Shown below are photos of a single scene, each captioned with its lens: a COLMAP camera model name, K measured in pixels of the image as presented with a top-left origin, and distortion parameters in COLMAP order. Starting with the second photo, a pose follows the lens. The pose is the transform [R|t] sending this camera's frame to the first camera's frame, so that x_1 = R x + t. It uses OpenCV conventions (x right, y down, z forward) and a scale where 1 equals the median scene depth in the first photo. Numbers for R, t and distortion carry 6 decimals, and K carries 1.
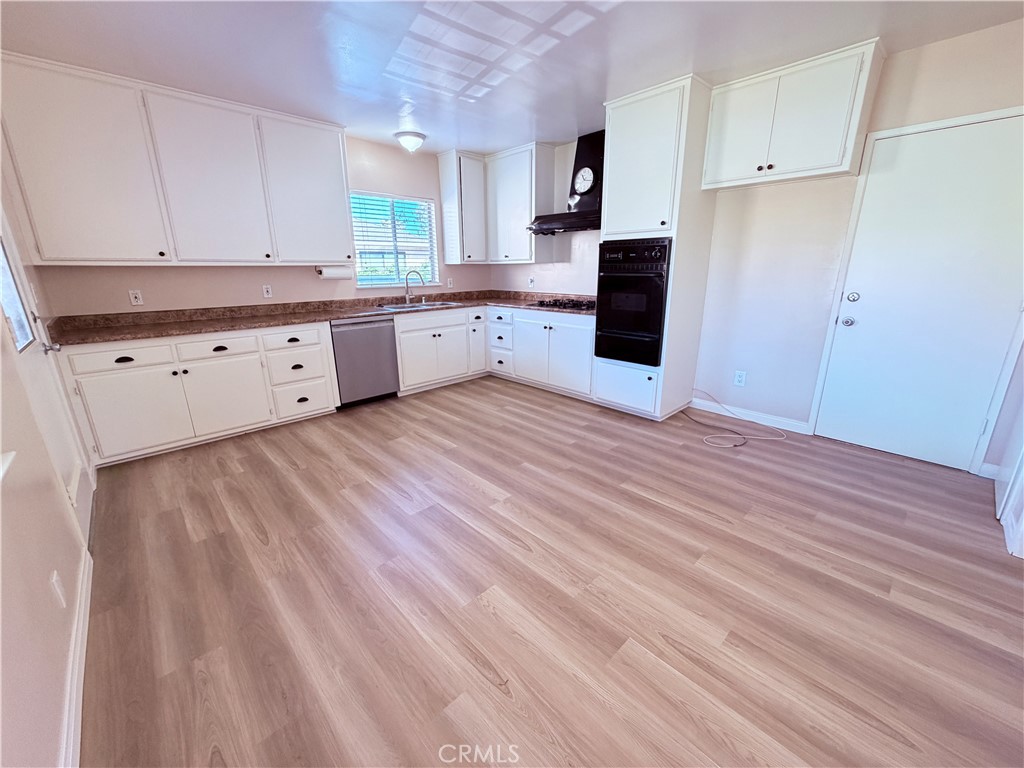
lens RADIAL K [[408.1, 0, 510.5], [0, 408.1, 385.3], [0, 0, 1]] dist [0.000224, 0.000239]
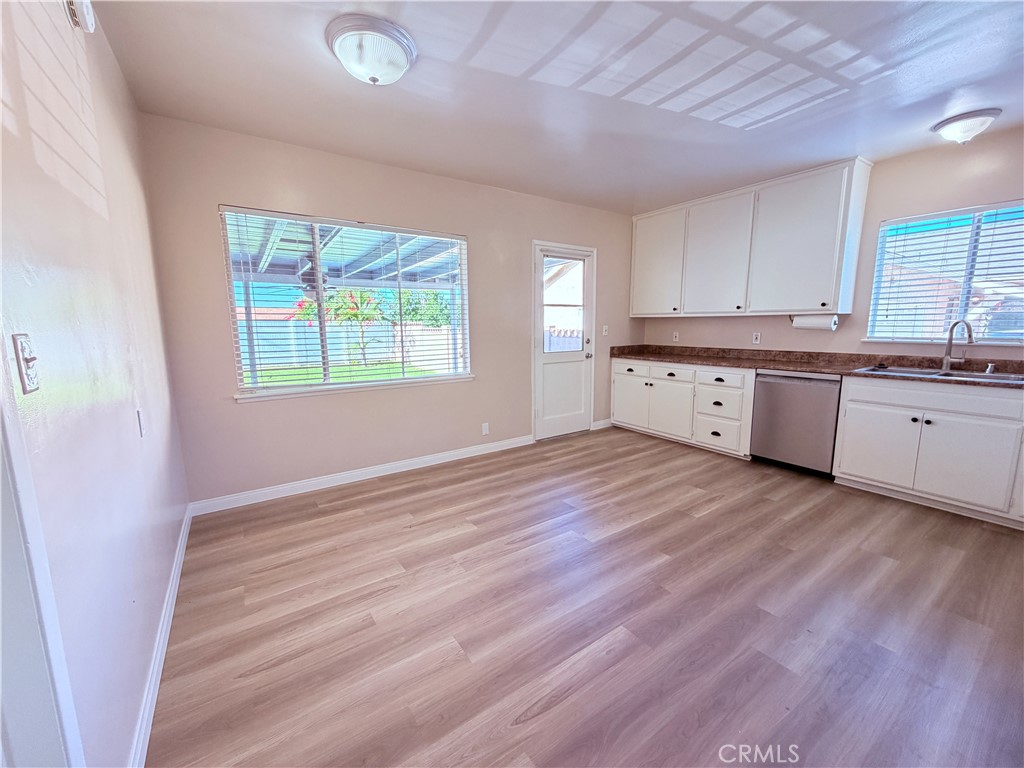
lens RADIAL K [[408.1, 0, 510.5], [0, 408.1, 385.3], [0, 0, 1]] dist [0.000224, 0.000239]
pose [[-0.152824, 0.158941, -0.975388, 0.719248], [-0.265110, 0.944212, 0.195398, -0.177161], [0.952030, 0.288447, -0.102162, 0.614155]]
